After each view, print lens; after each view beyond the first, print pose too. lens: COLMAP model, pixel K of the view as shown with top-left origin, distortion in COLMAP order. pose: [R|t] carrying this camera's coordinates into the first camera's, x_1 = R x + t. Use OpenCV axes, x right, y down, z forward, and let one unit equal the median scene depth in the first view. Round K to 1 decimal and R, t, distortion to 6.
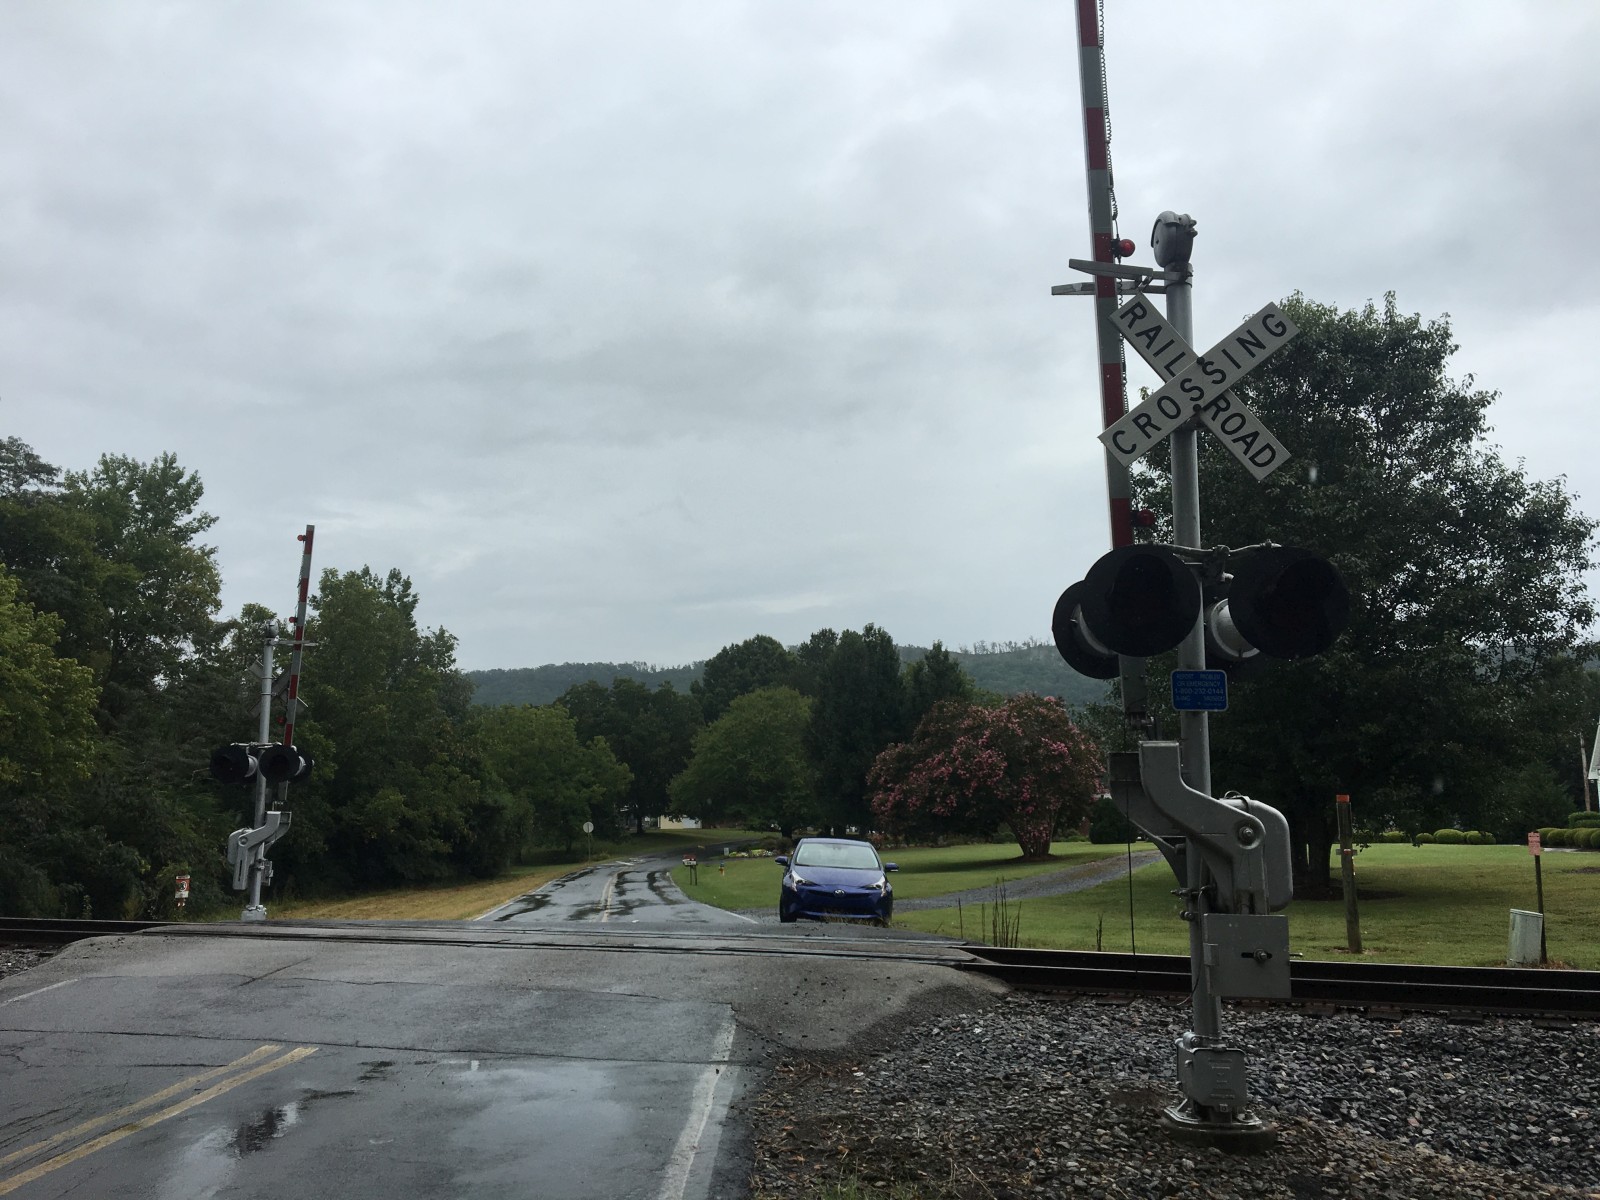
lens RADIAL K [[1318.3, 0, 769.6], [0, 1318.3, 596.7], [0, 0, 1]] dist [0.076033, -0.122105]
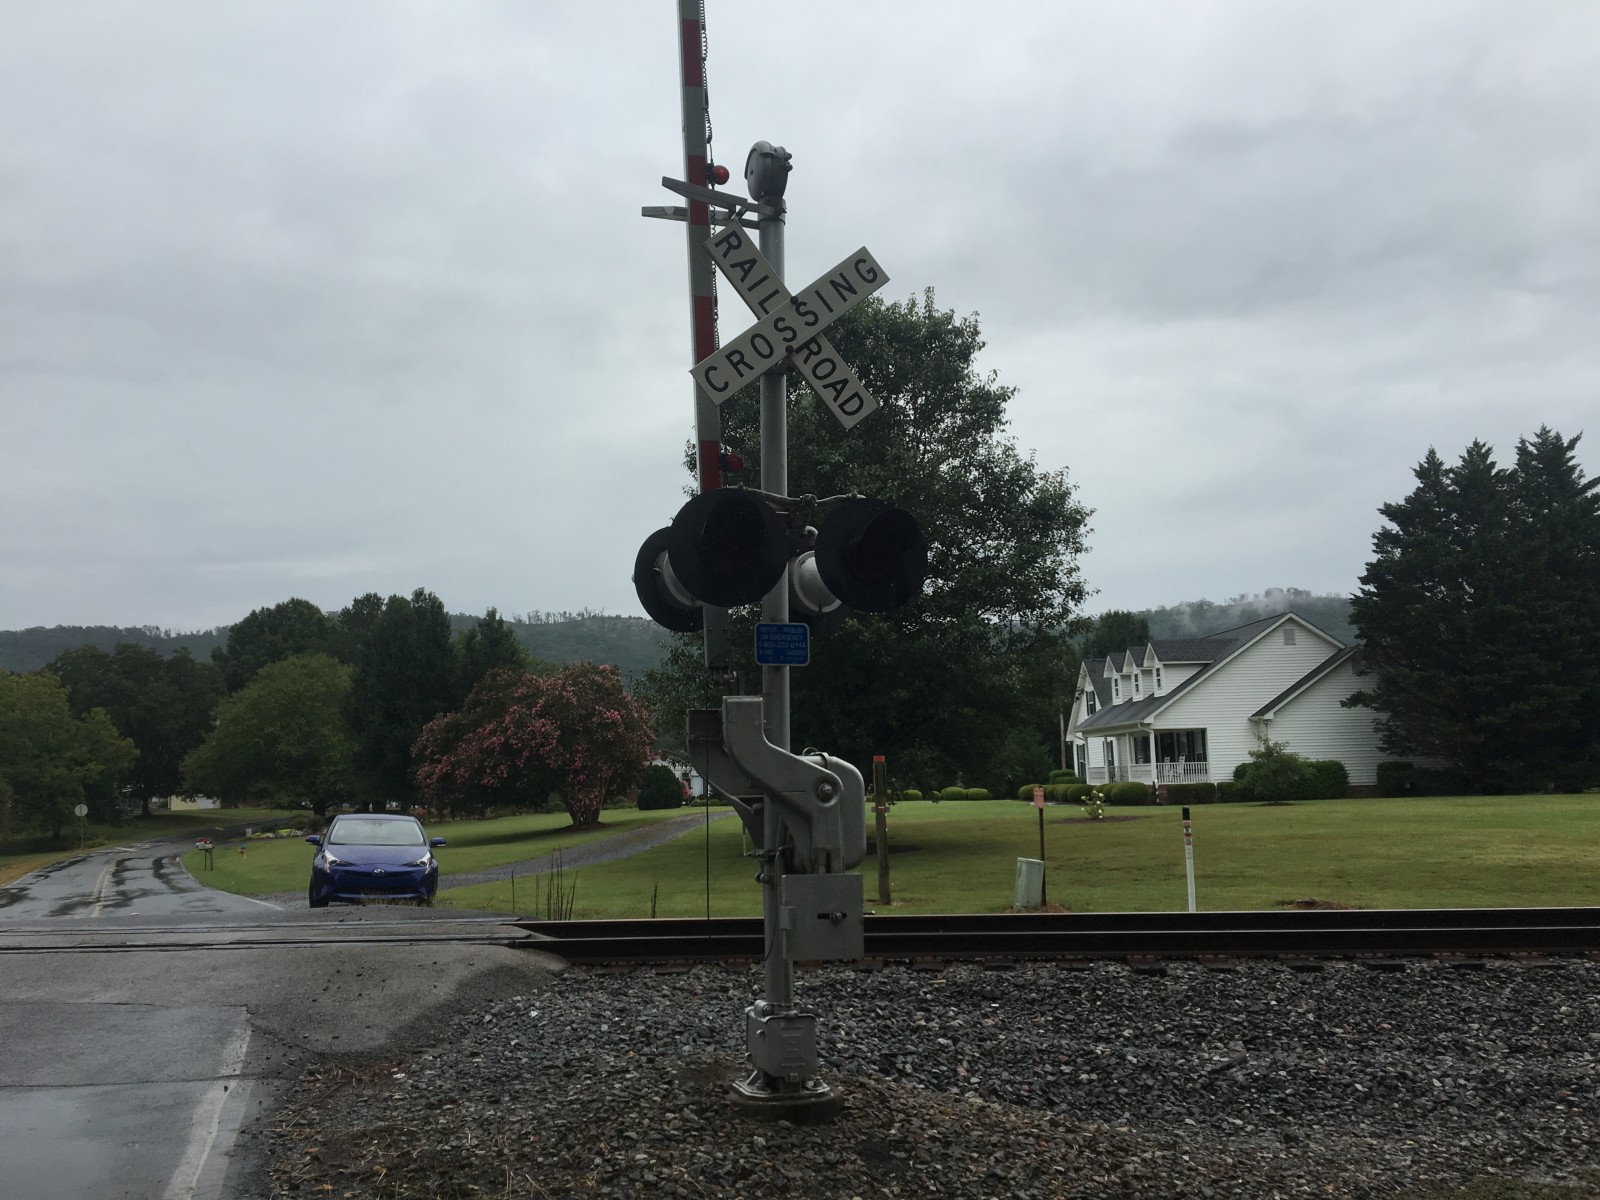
lens RADIAL K [[1318.3, 0, 769.6], [0, 1318.3, 596.7], [0, 0, 1]] dist [0.076033, -0.122105]
pose [[0.943912, 0.025746, 0.329193, -0.000027], [-0.032828, 0.999333, 0.015971, 0.006525], [-0.328562, -0.025882, 0.944128, 0.031749]]
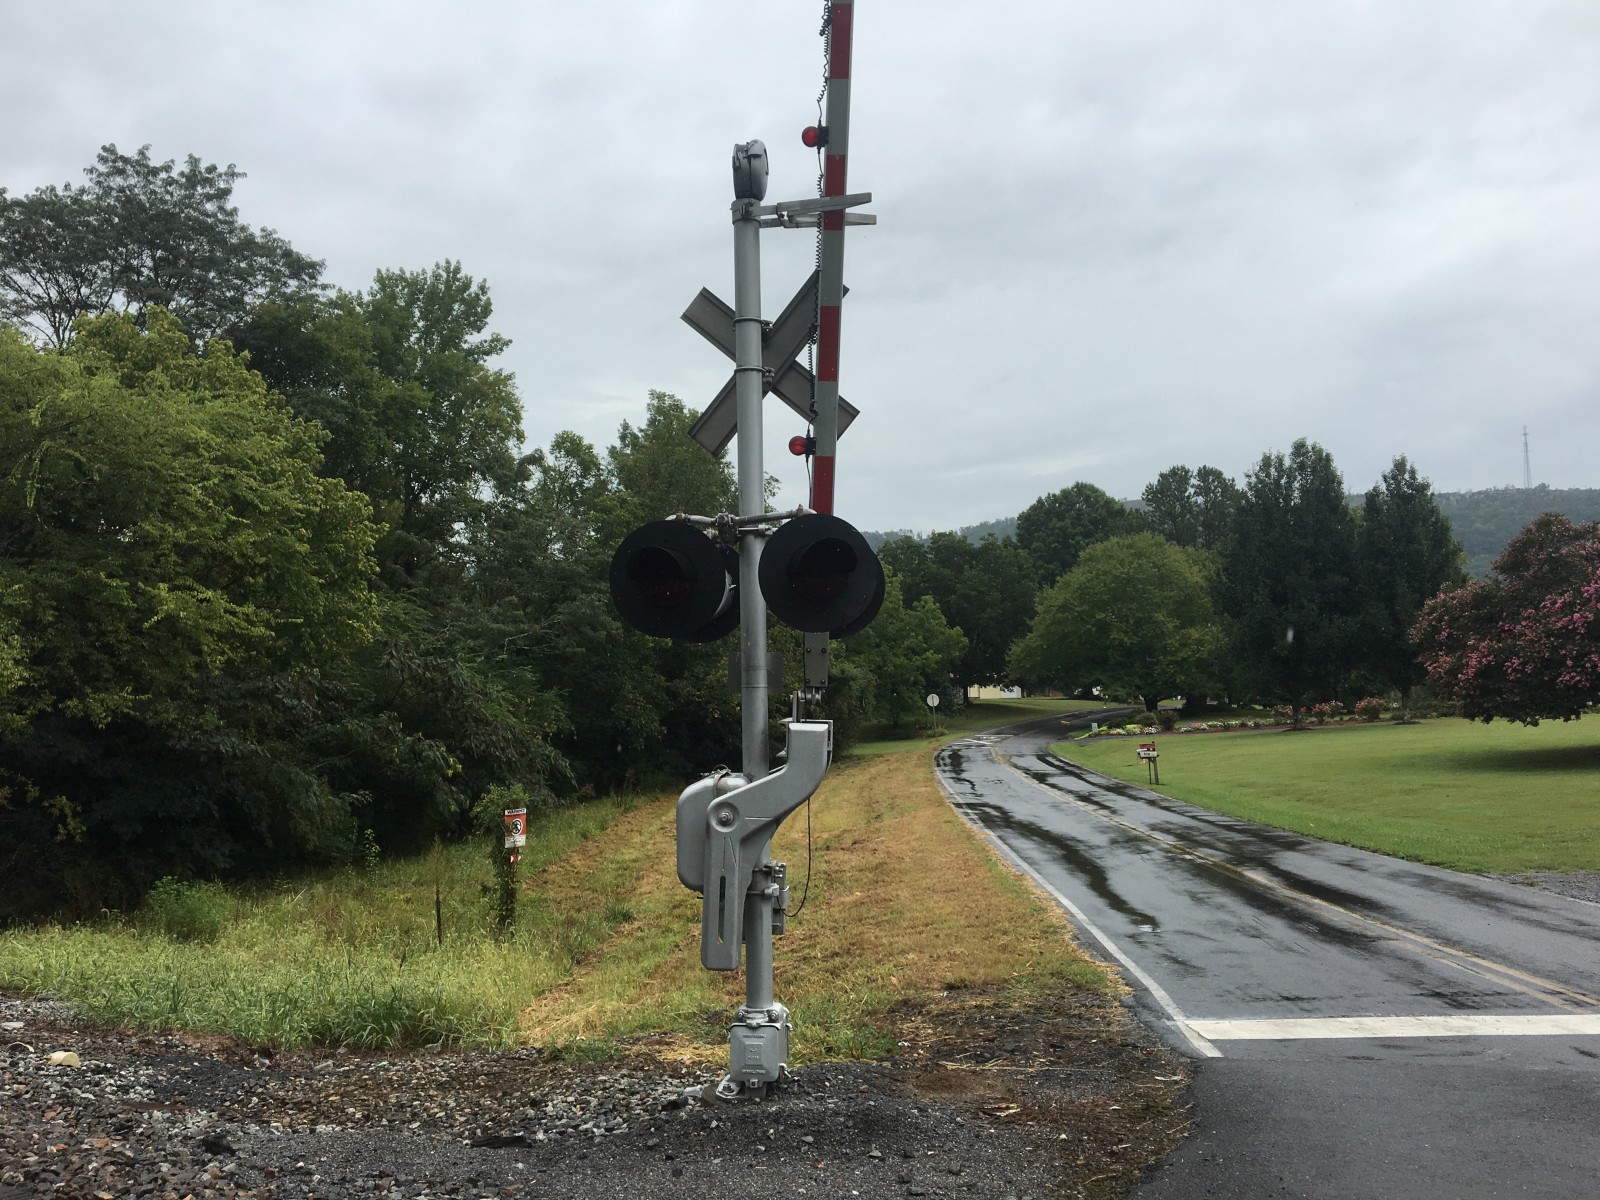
lens RADIAL K [[1279.2, 0, 768.1], [0, 1279.2, 551.9], [0, 0, 1]] dist [0.118584, -0.105888]
pose [[0.980762, -0.034113, -0.192206, -0.198775], [0.046030, 0.997262, 0.057879, 0.064241], [0.189705, -0.065612, 0.979646, 0.431542]]
